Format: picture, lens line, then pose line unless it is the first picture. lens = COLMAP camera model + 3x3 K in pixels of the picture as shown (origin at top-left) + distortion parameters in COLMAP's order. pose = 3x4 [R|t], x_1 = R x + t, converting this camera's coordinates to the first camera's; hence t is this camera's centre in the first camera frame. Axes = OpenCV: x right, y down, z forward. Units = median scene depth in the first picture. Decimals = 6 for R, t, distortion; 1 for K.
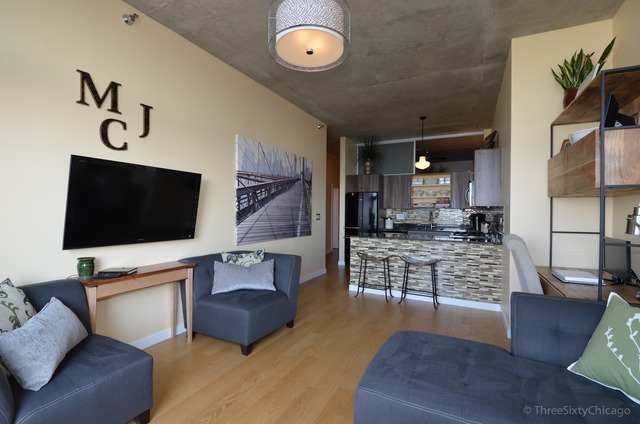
lens RADIAL K [[300.2, 0, 316.3], [0, 300.2, 211.7], [0, 0, 1]] dist [0.011611, -0.013510]
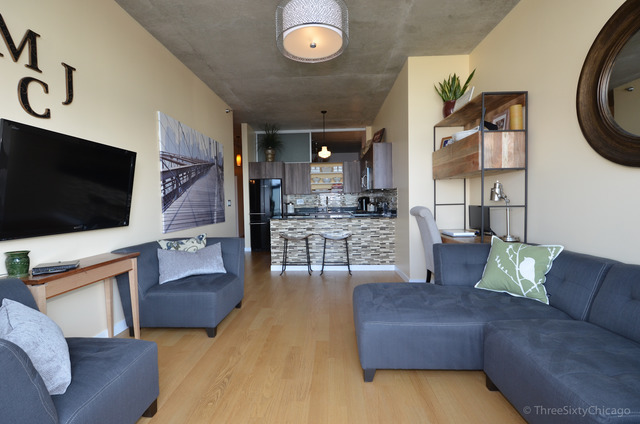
lens RADIAL K [[300.2, 0, 316.3], [0, 300.2, 211.7], [0, 0, 1]] dist [0.011611, -0.013510]
pose [[0.910078, -0.041272, 0.412376, -0.218539], [0.028011, 0.998879, 0.038154, 0.023886], [-0.413488, -0.023172, 0.910214, -0.025323]]
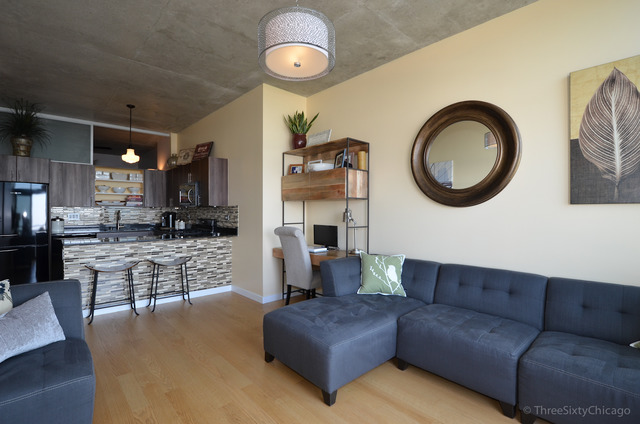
lens RADIAL K [[300.2, 0, 316.3], [0, 300.2, 211.7], [0, 0, 1]] dist [0.011611, -0.013510]
pose [[0.352820, -0.010339, 0.935634, -0.435948], [0.001763, 0.999945, 0.010385, -0.006924], [-0.935690, -0.002015, 0.352819, 0.238633]]
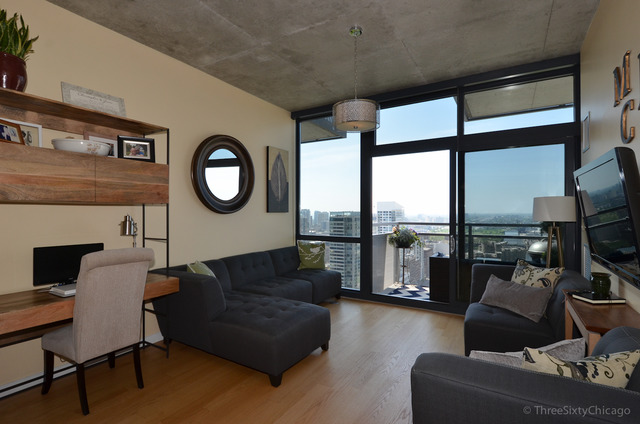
lens RADIAL K [[316.3, 0, 315.8], [0, 316.3, 209.7], [0, 0, 1]] dist [0.002073, 0.000072]
pose [[-0.996780, -0.006032, 0.079957, 0.025809], [-0.006375, 0.999972, -0.004043, -0.022119], [-0.079930, -0.004539, -0.996790, 1.215467]]
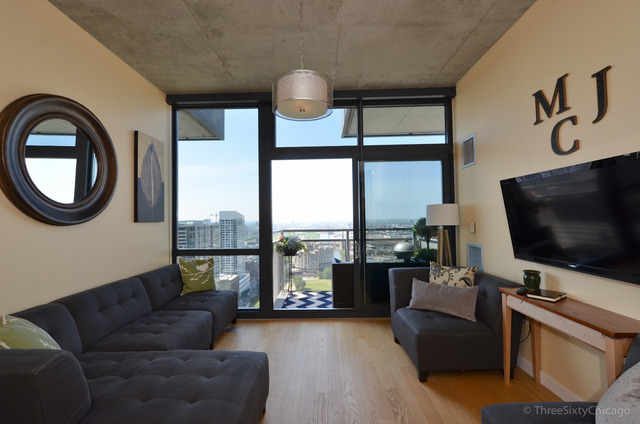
lens RADIAL K [[279.1, 0, 316.6], [0, 279.1, 211.4], [0, 0, 1]] dist [-0.000706, -0.000877]
pose [[-0.900821, -0.006007, -0.434148, 0.198586], [0.007164, 0.999563, -0.028693, -0.019337], [0.434131, -0.028958, -0.900384, 0.921693]]
